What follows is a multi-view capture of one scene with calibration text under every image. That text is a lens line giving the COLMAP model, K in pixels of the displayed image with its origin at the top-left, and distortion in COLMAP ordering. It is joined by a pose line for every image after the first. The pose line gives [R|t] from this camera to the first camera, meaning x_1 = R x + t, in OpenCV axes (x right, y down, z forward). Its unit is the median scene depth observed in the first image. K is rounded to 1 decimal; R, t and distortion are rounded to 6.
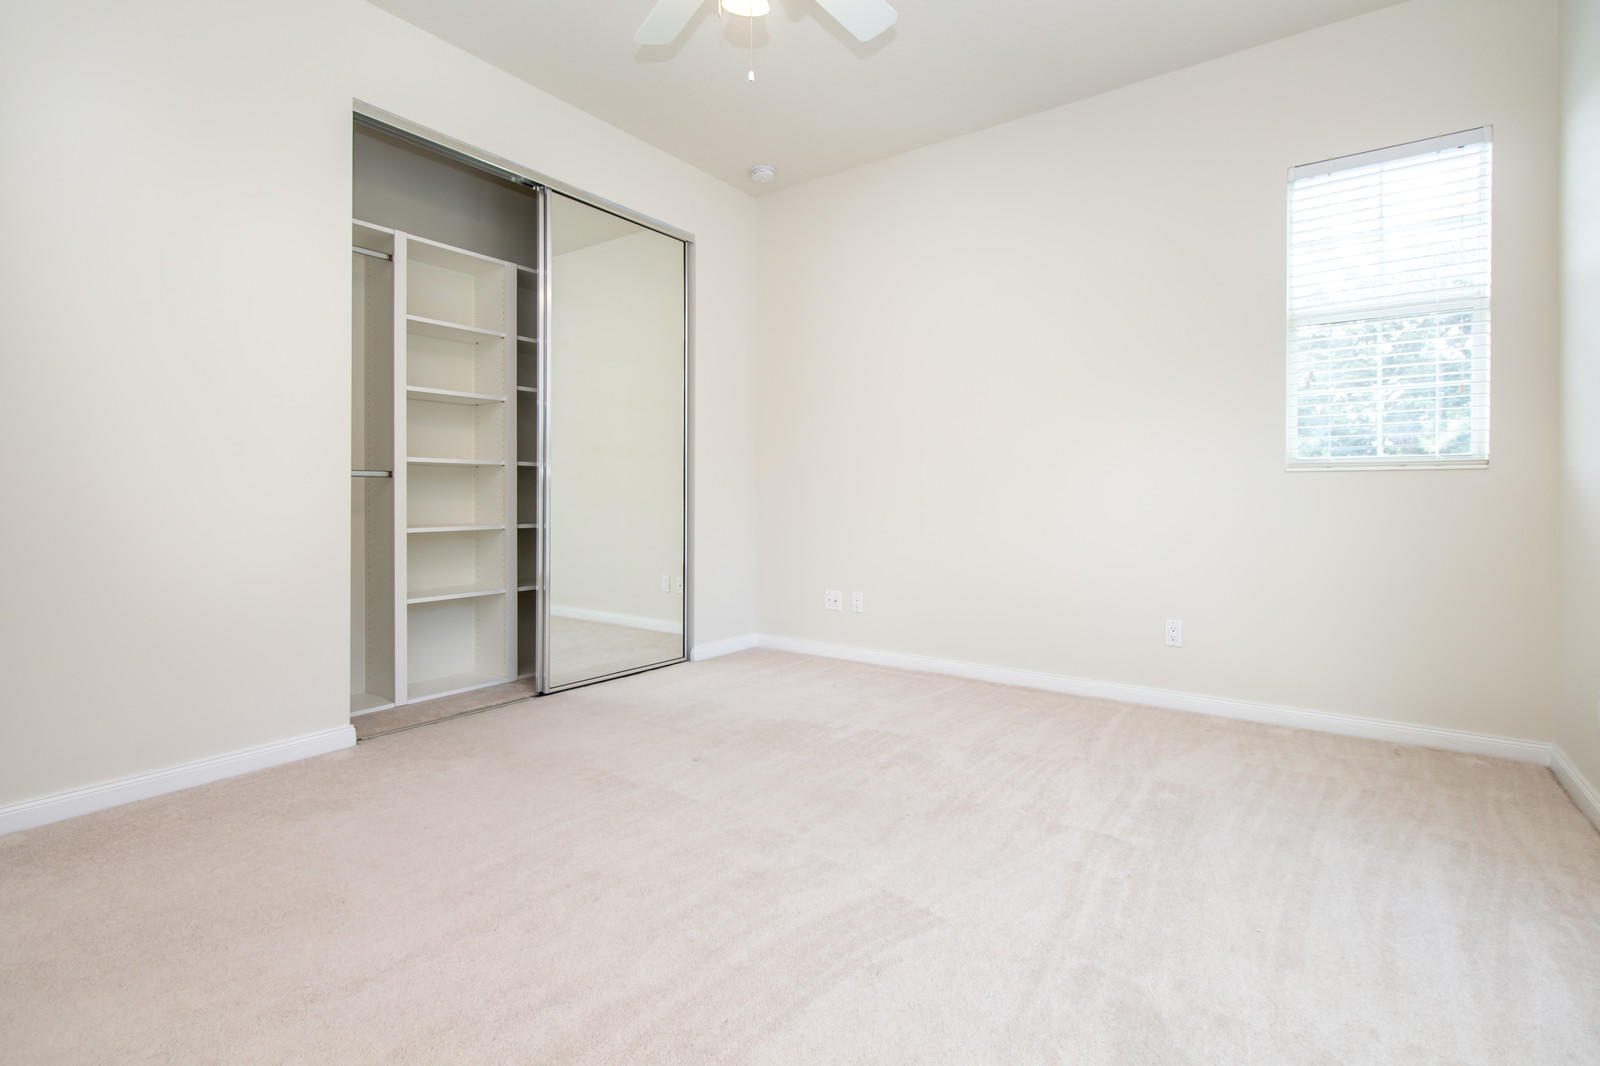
lens RADIAL K [[776.8, 0, 795.6], [0, 776.8, 489.7], [0, 0, 1]] dist [-0.000451, -0.000134]
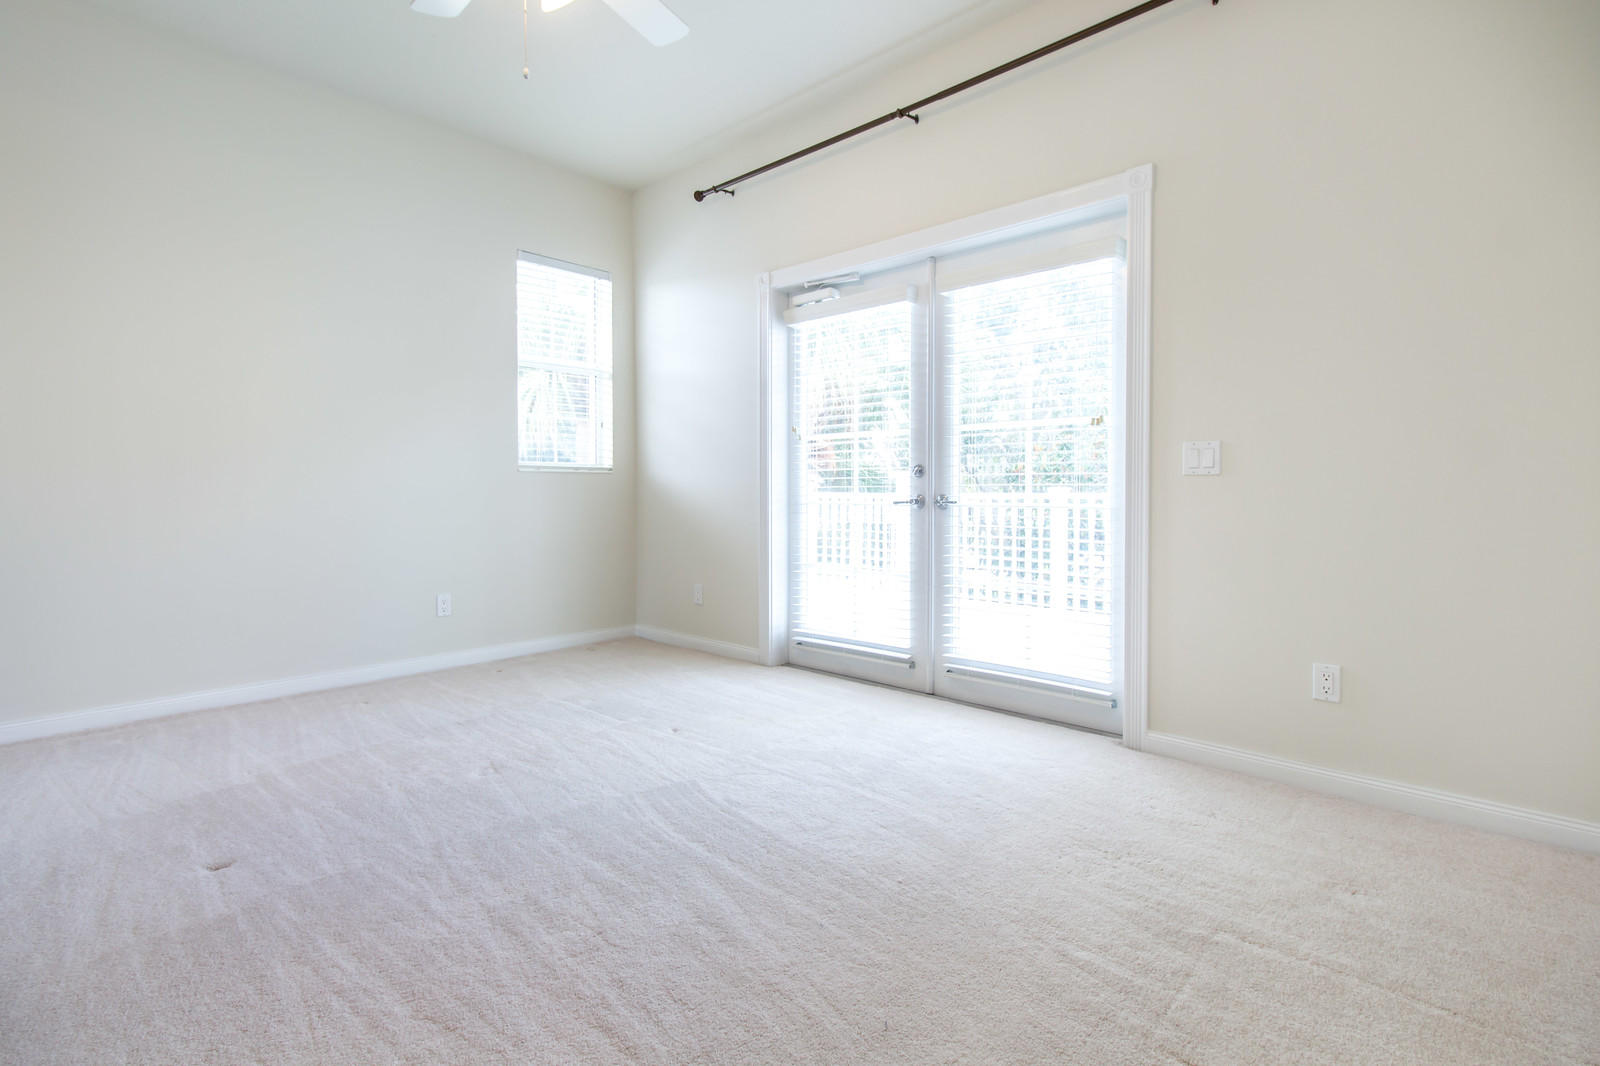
lens RADIAL K [[783.4, 0, 804.5], [0, 783.4, 516.7], [0, 0, 1]] dist [0.000763, 0.000802]
pose [[0.087850, -0.036399, 0.995469, -0.789644], [-0.009079, 0.999261, 0.037339, -0.000673], [-0.996092, -0.012318, 0.087455, 0.419018]]
